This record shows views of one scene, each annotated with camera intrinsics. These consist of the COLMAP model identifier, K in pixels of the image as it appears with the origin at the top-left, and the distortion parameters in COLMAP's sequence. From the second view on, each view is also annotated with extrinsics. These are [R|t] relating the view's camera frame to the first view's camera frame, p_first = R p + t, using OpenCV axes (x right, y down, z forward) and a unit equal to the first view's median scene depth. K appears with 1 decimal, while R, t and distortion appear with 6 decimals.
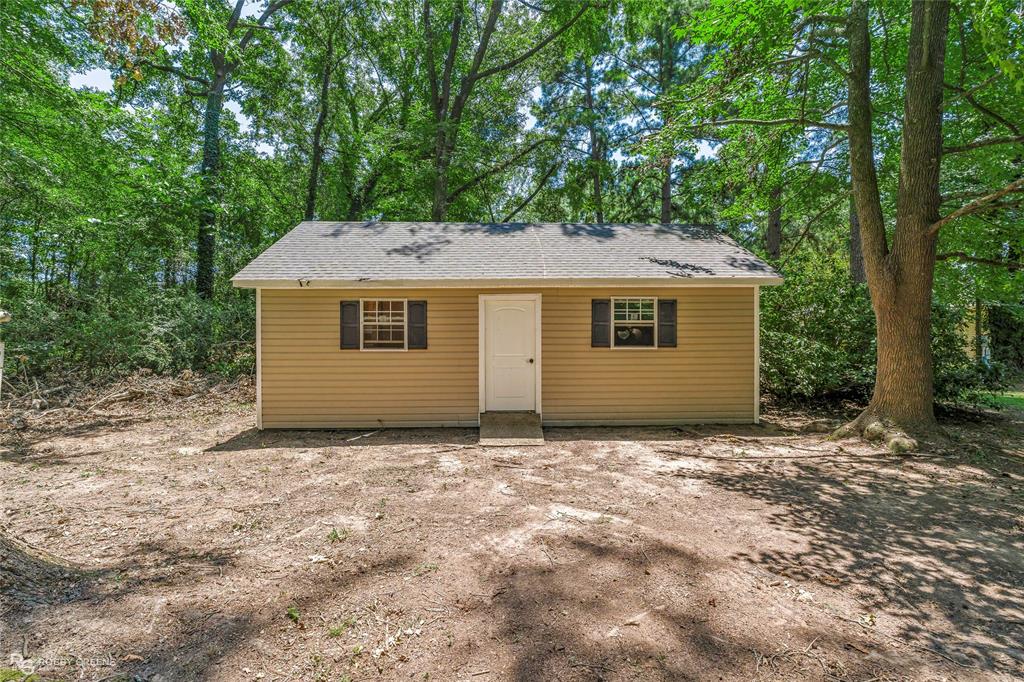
lens RADIAL K [[470.9, 0, 515.7], [0, 470.9, 333.8], [0, 0, 1]] dist [-0.000385, 0.000916]
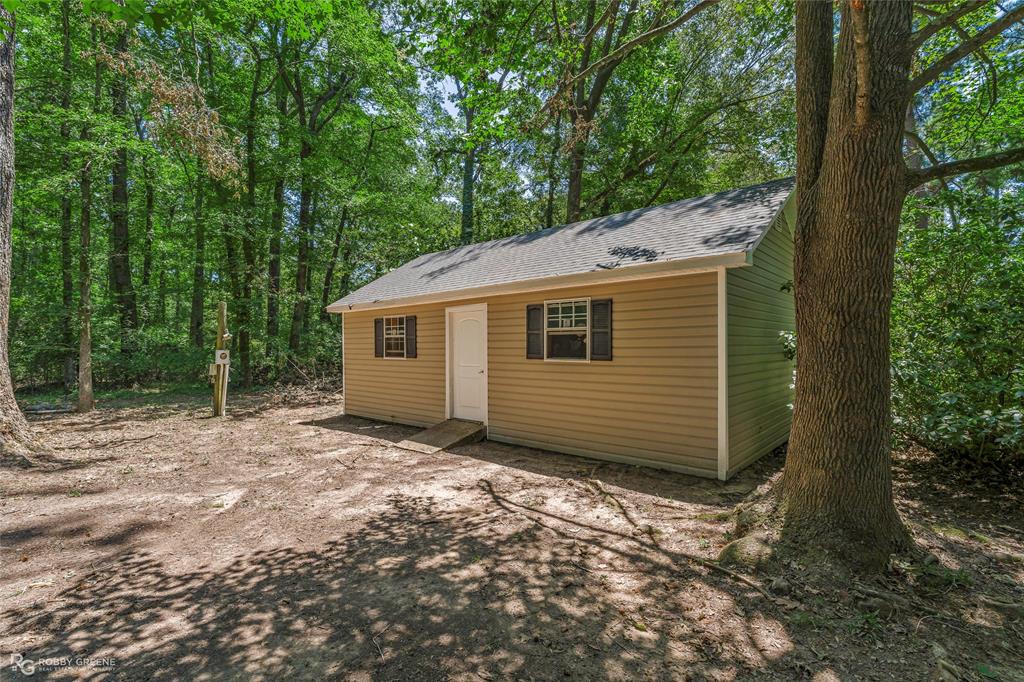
lens RADIAL K [[465.2, 0, 514.6], [0, 465.2, 336.2], [0, 0, 1]] dist [-0.000632, -0.000147]
pose [[0.729558, -0.016351, -0.683724, 0.757275], [0.001901, 0.999759, -0.021880, 0.004889], [0.683917, 0.014663, 0.729413, 0.340265]]
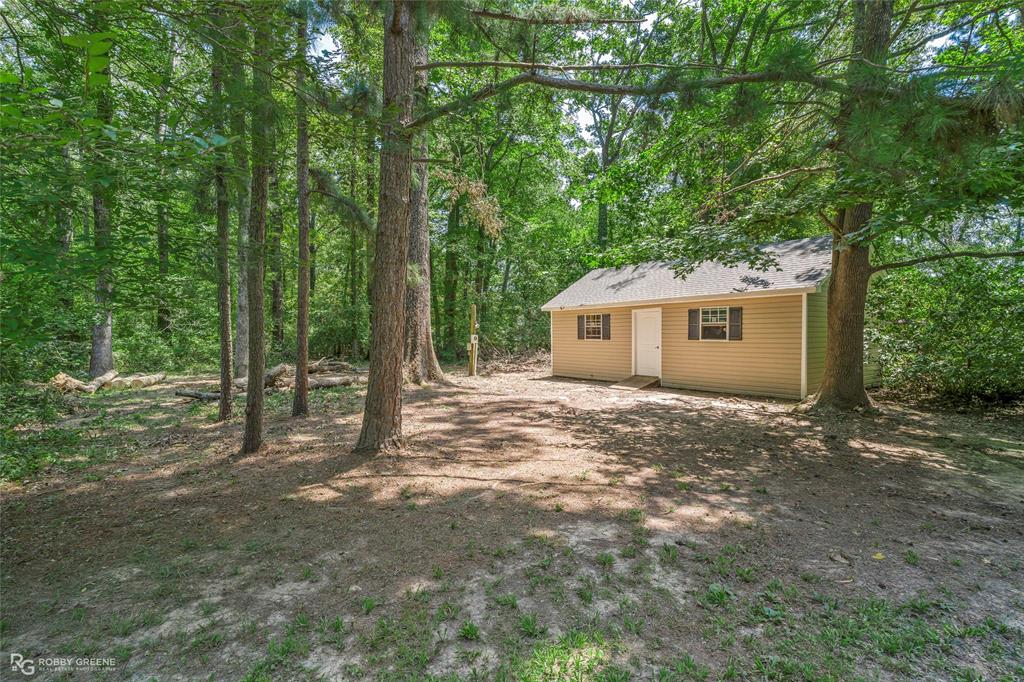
lens RADIAL K [[465.2, 0, 514.6], [0, 465.2, 336.2], [0, 0, 1]] dist [-0.000632, -0.000147]
pose [[0.572949, 0.005601, -0.819572, 1.120269], [0.000109, 0.999976, 0.006909, 0.006180], [0.819591, -0.004048, 0.572934, -0.380734]]
